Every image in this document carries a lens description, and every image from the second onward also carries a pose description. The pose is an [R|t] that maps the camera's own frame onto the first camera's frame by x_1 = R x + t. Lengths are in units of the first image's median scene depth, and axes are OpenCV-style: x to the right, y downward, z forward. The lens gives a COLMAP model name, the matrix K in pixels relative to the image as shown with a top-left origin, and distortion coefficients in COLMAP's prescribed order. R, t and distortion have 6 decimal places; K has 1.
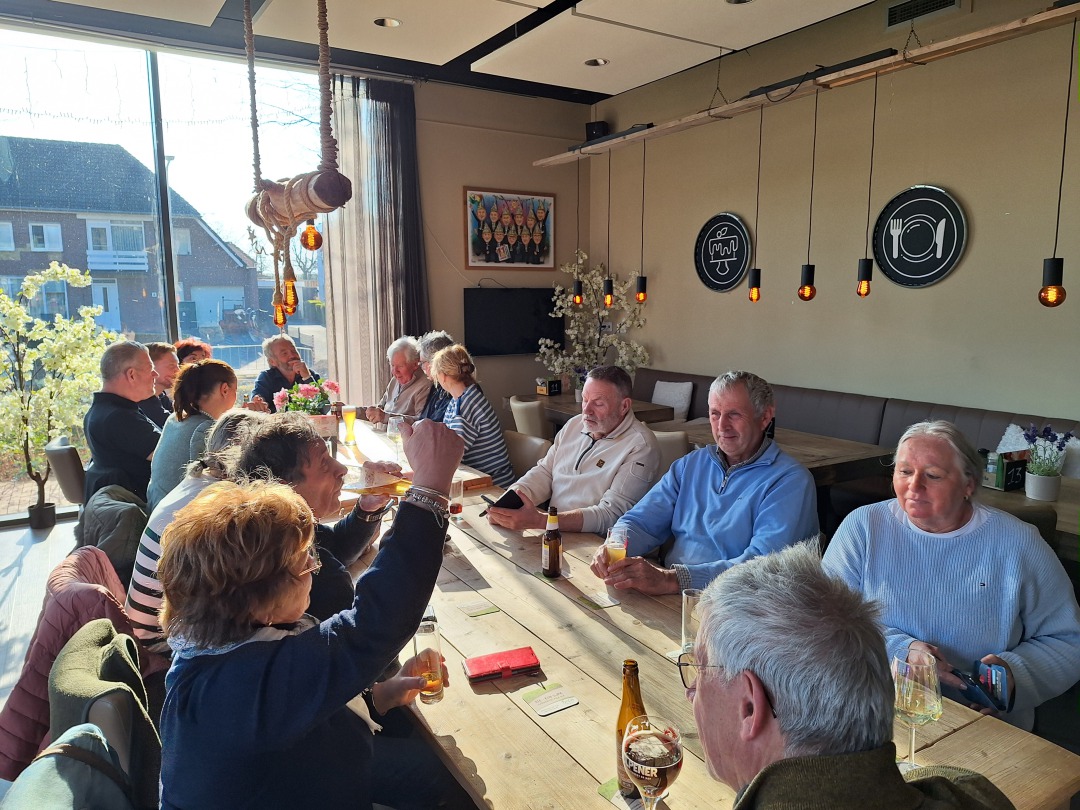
lens RADIAL K [[746.7, 0, 540.5], [0, 746.7, 405.6], [0, 0, 1]] dist [0.007882, -0.004001]
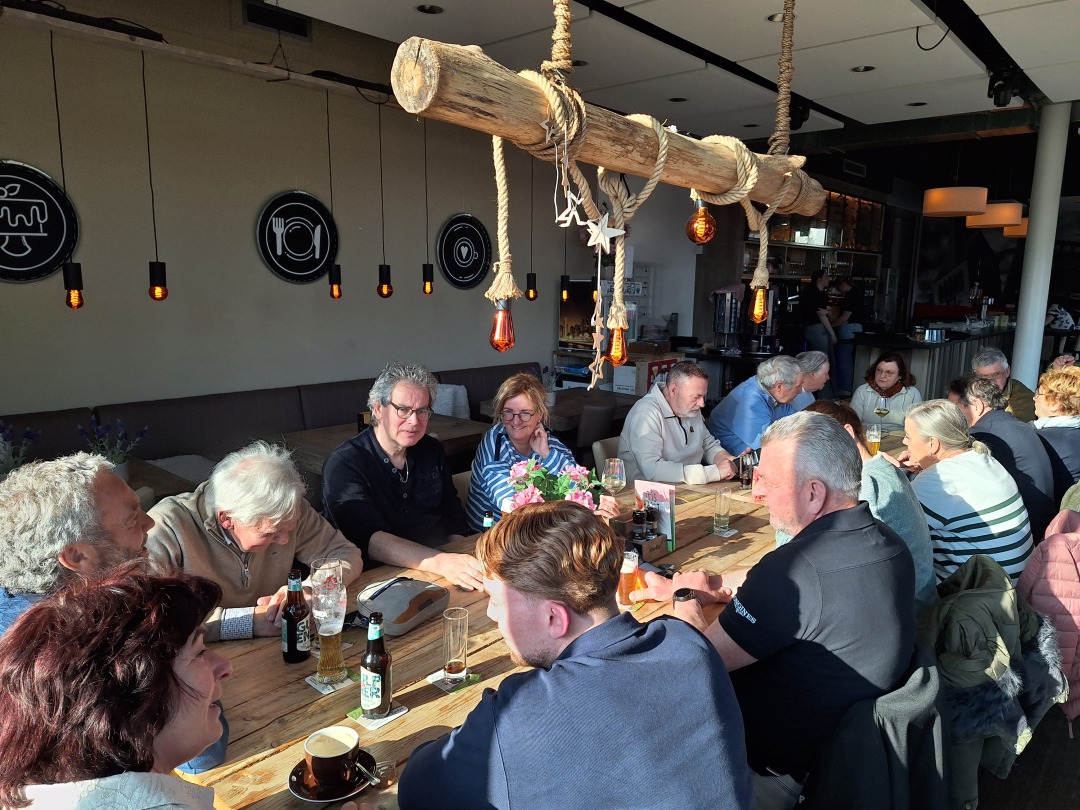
lens RADIAL K [[746.7, 0, 538.4], [0, 746.7, 401.2], [0, 0, 1]] dist [0.007882, -0.004001]
pose [[-0.274726, -0.152110, 0.949415, -0.680260], [0.123153, 0.973709, 0.191638, -0.157166], [-0.953603, 0.169571, -0.248771, 0.973452]]
